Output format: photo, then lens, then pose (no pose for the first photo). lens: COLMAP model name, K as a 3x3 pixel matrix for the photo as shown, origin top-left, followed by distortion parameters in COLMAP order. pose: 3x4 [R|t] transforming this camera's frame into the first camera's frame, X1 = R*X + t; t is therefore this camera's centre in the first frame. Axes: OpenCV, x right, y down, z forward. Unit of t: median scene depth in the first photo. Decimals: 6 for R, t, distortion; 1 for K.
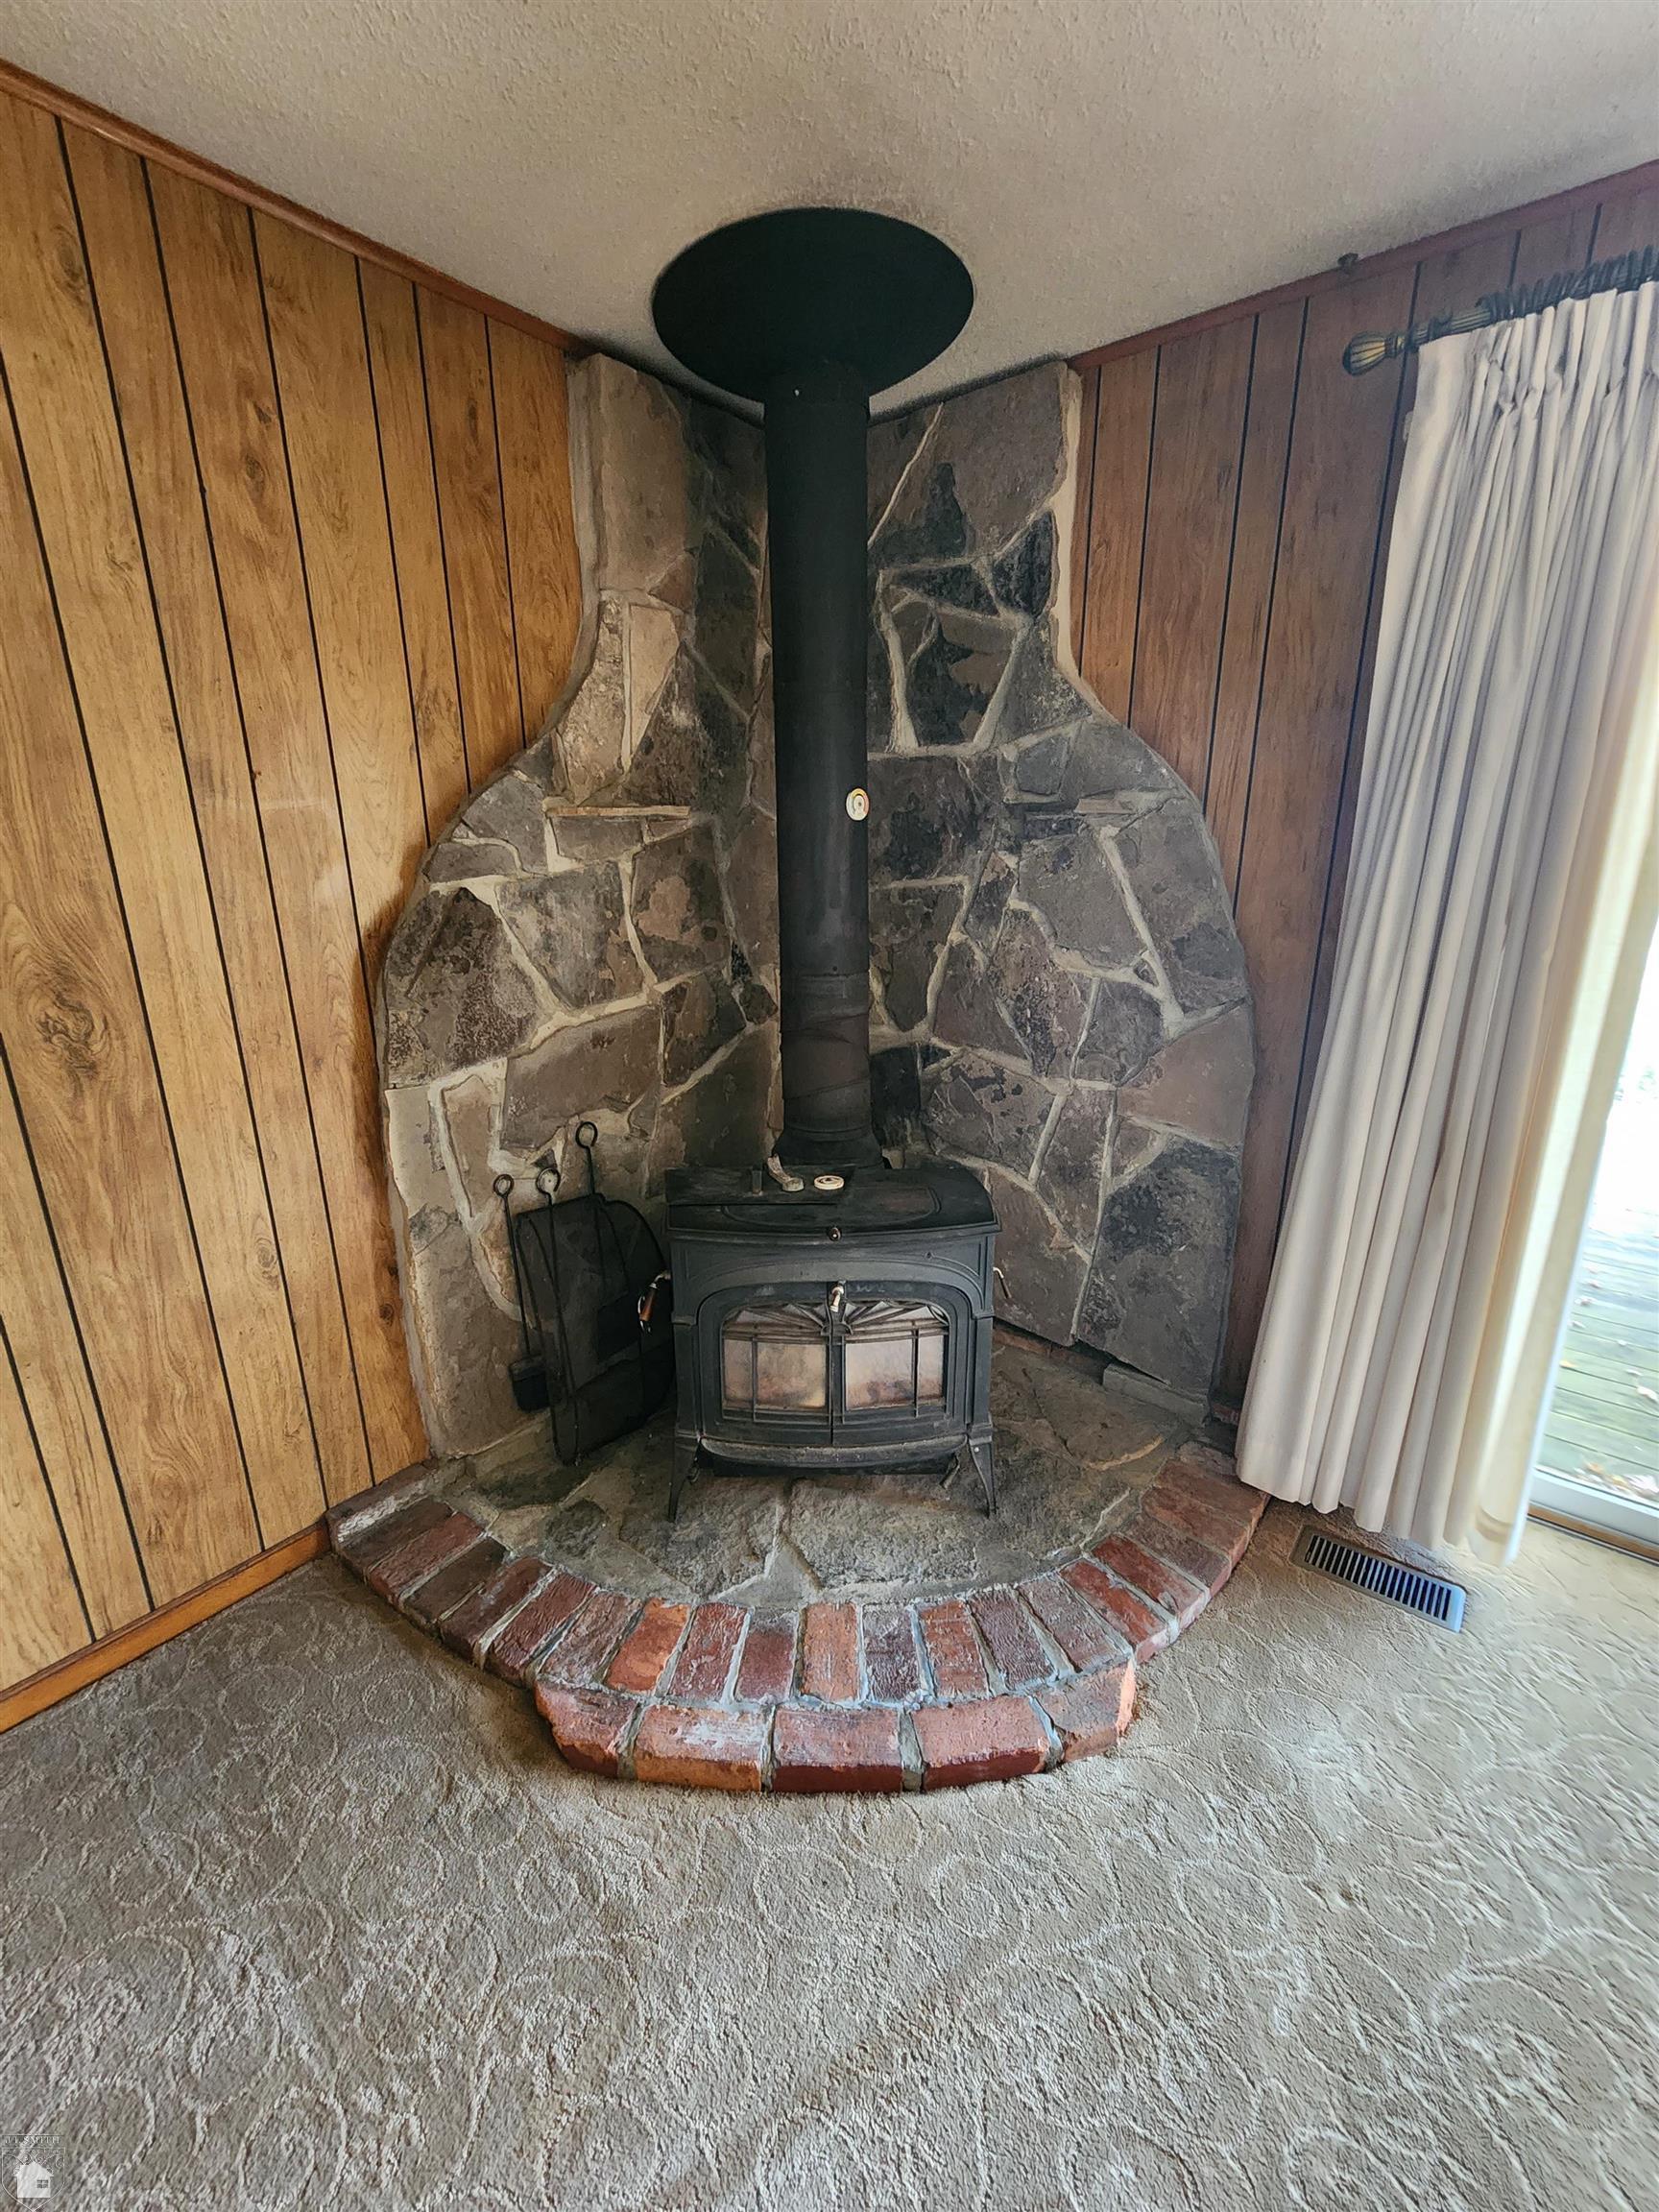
lens RADIAL K [[915.2, 0, 829.5], [0, 915.2, 1106.0], [0, 0, 1]] dist [0.001666, 0.001159]
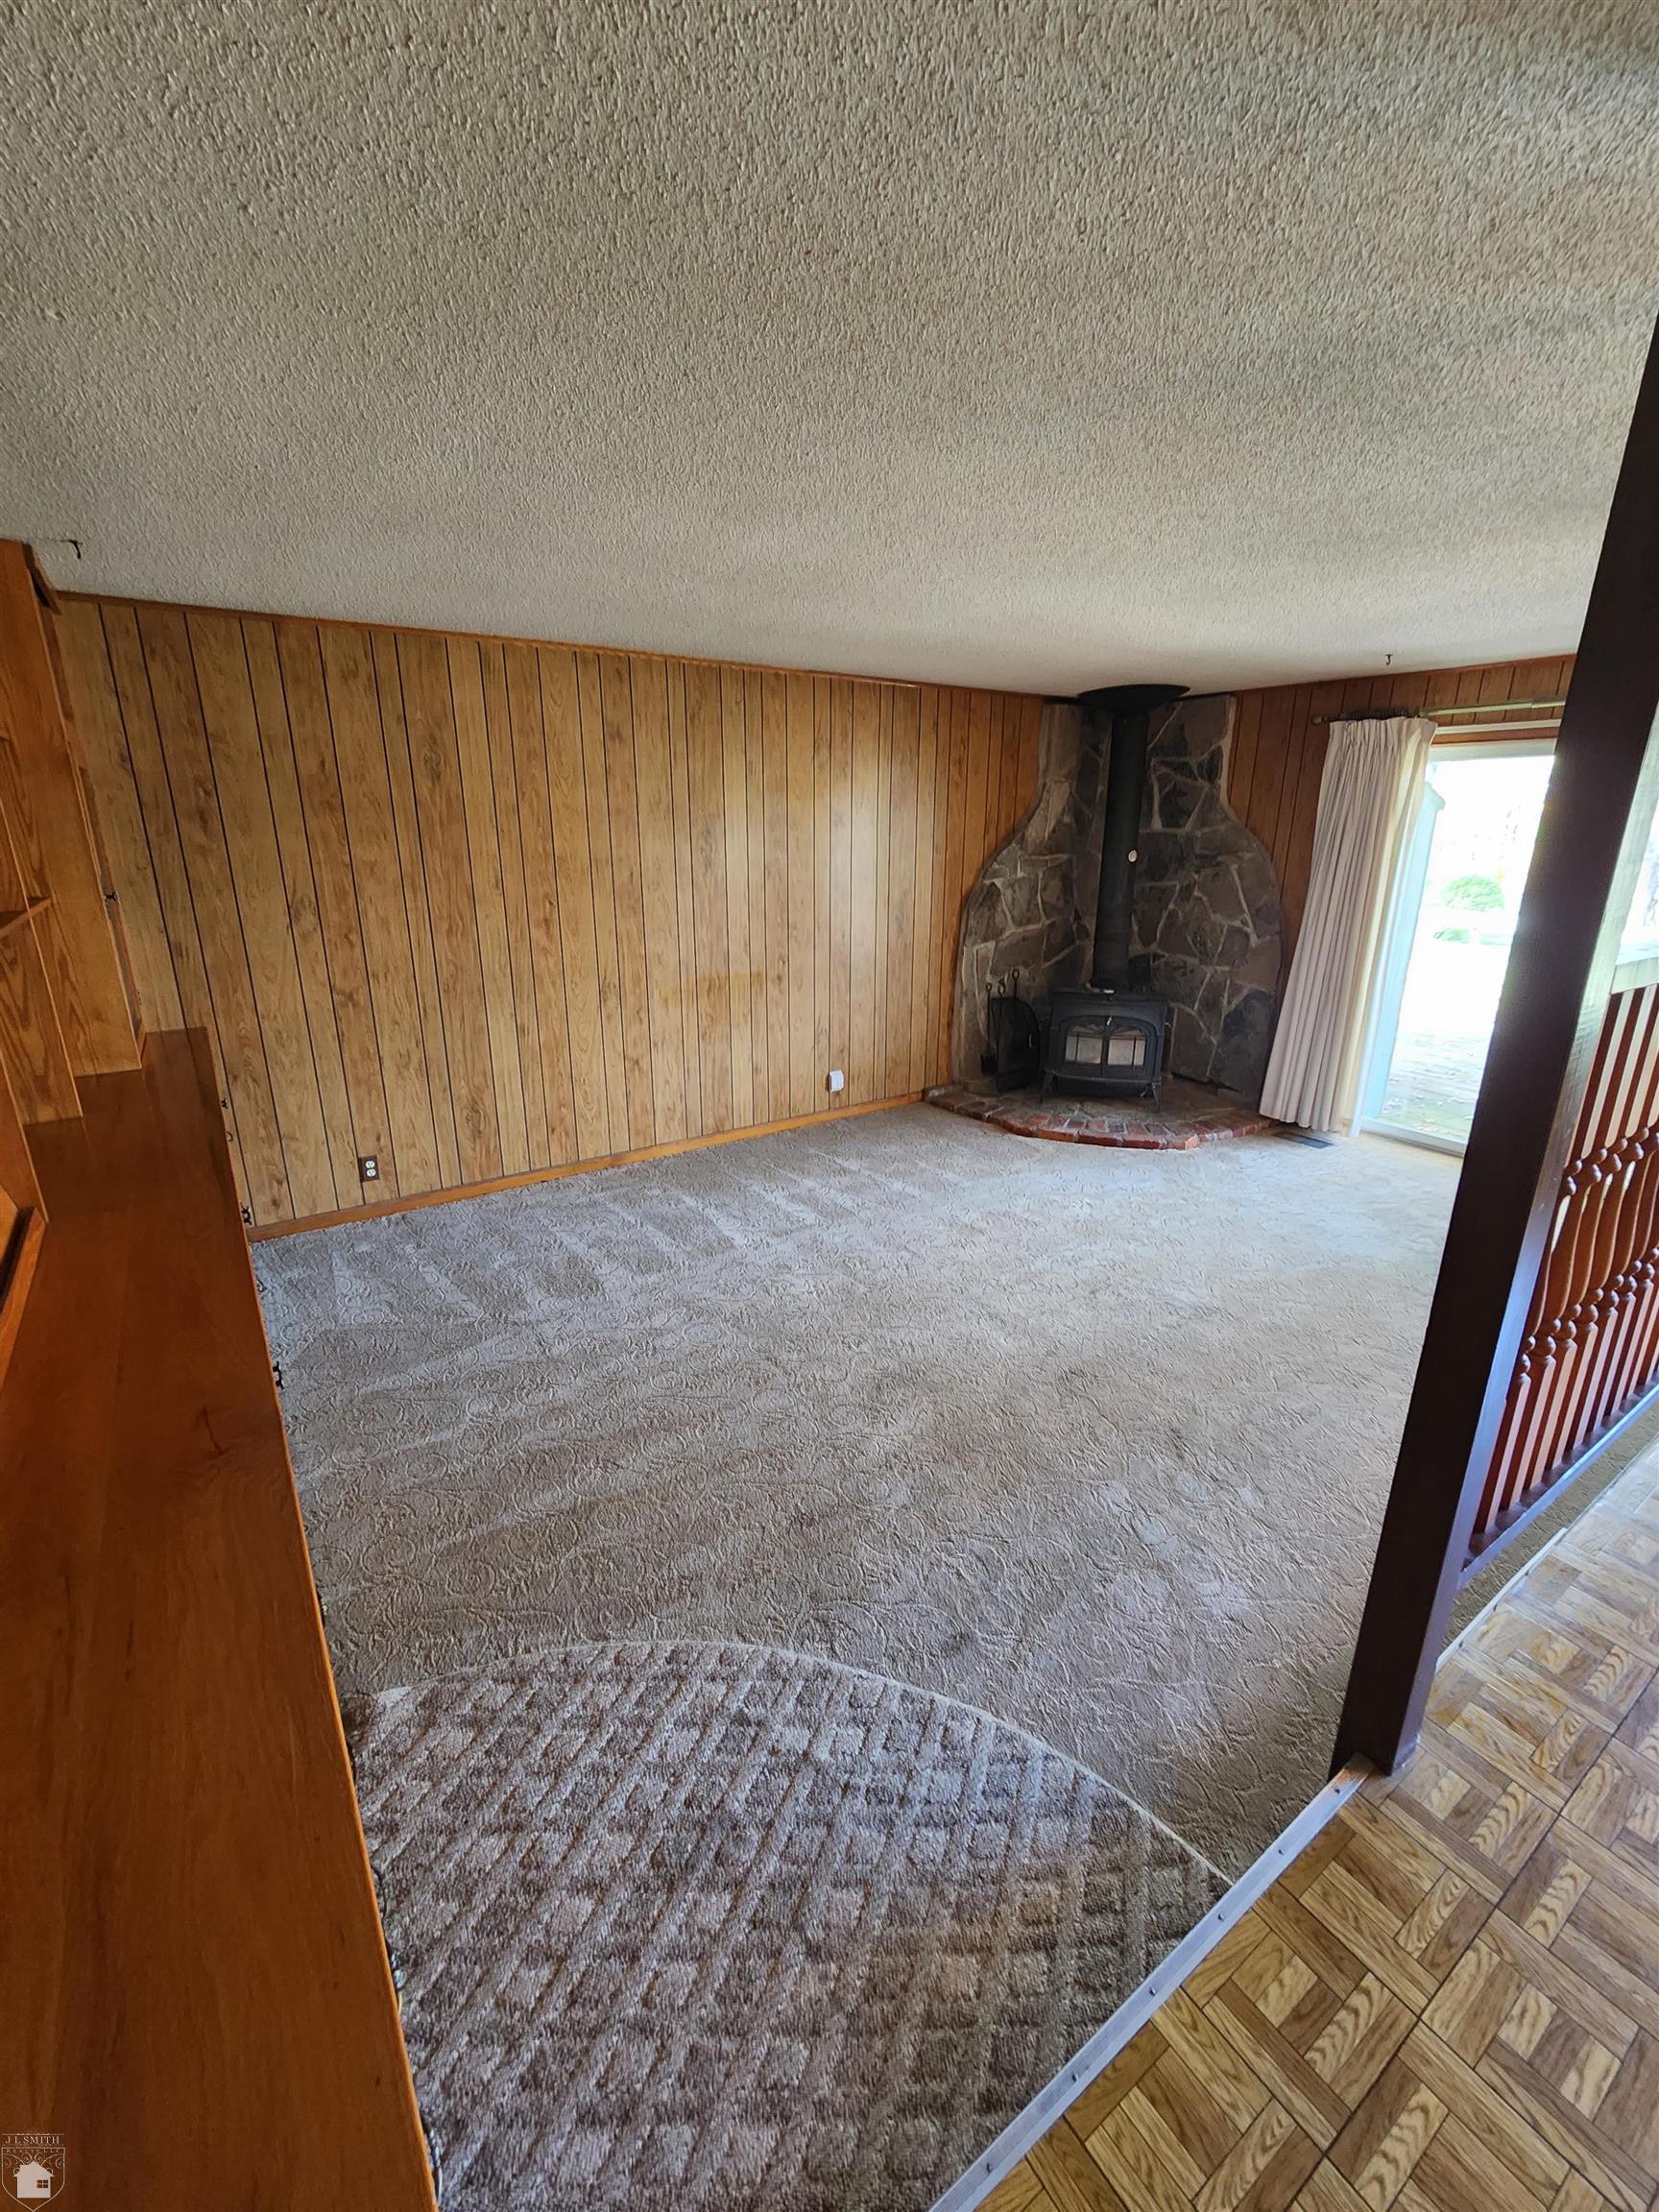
lens RADIAL K [[915.2, 0, 829.5], [0, 915.2, 1106.0], [0, 0, 1]] dist [0.001666, 0.001159]
pose [[0.957186, 0.094735, -0.273533, -0.017072], [-0.091100, 0.995502, 0.025993, 0.405406], [0.274766, 0.000039, 0.961511, -1.779413]]
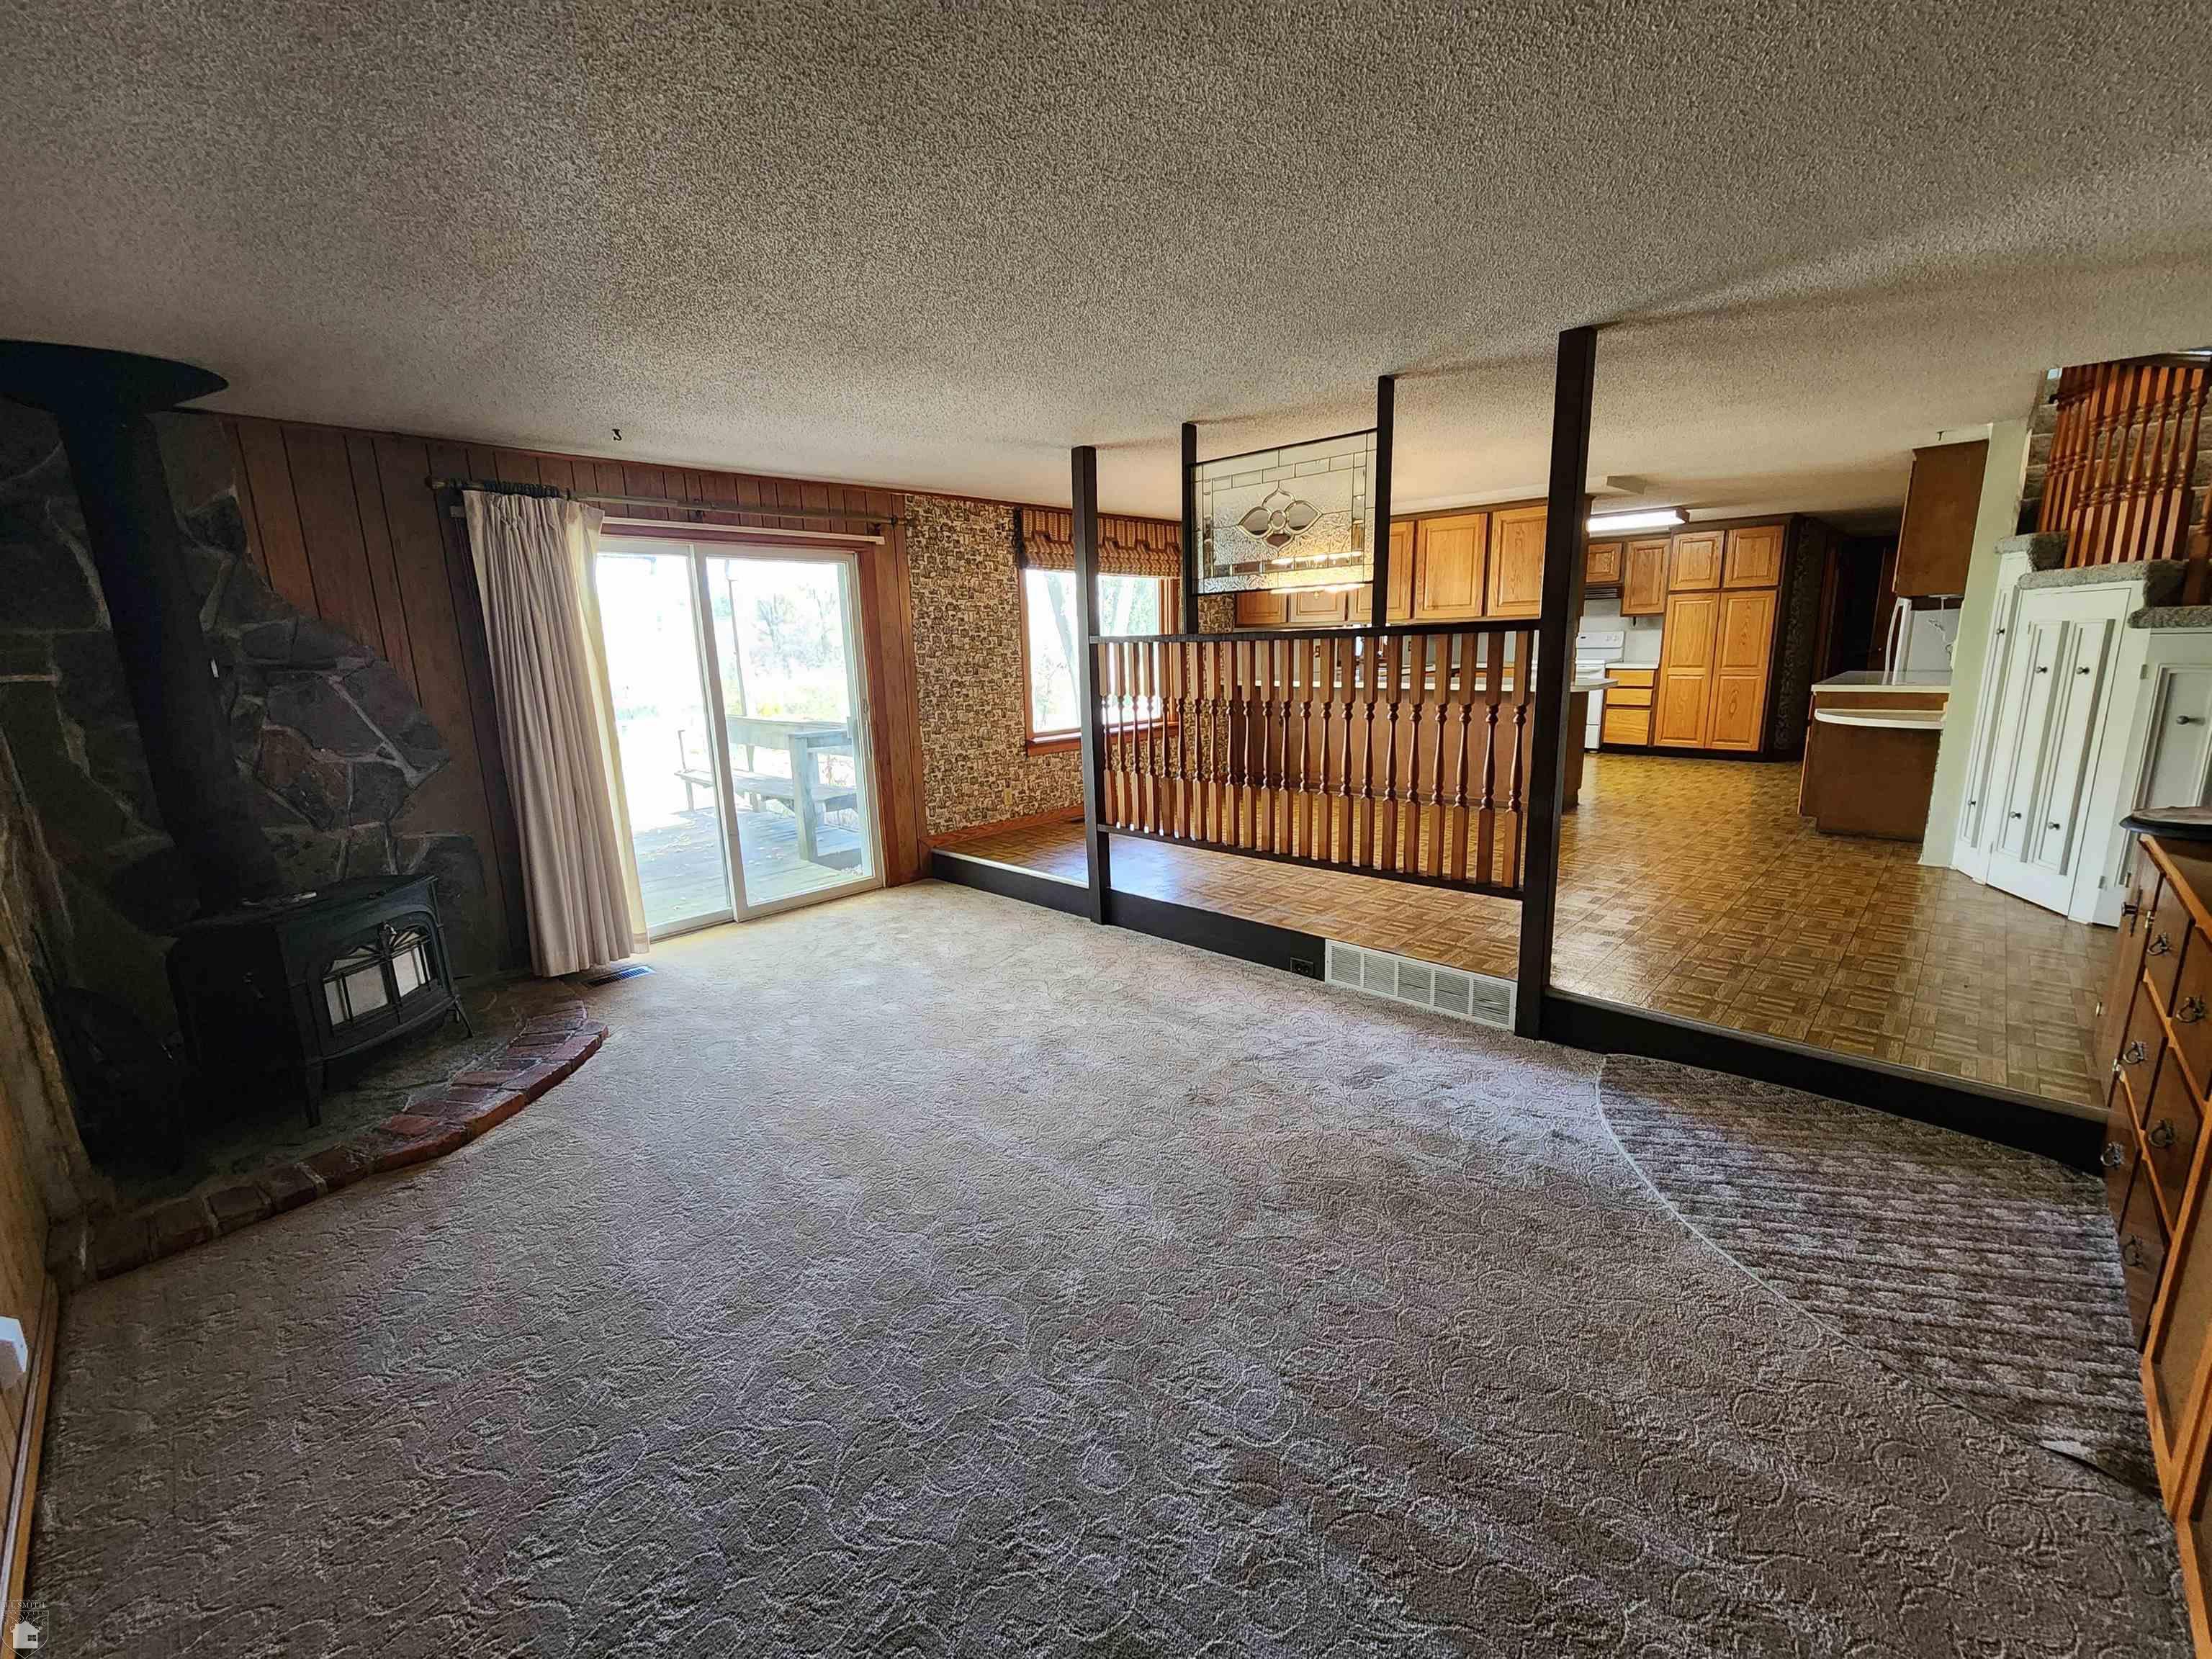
lens RADIAL K [[915.2, 0, 1106.0], [0, 915.2, 829.5], [0, 0, 1]] dist [0.001666, 0.001159]
pose [[0.080895, -0.200080, 0.976434, -1.325434], [0.312693, 0.935282, 0.165742, 0.136649], [-0.946403, 0.291916, 0.138223, -0.542236]]
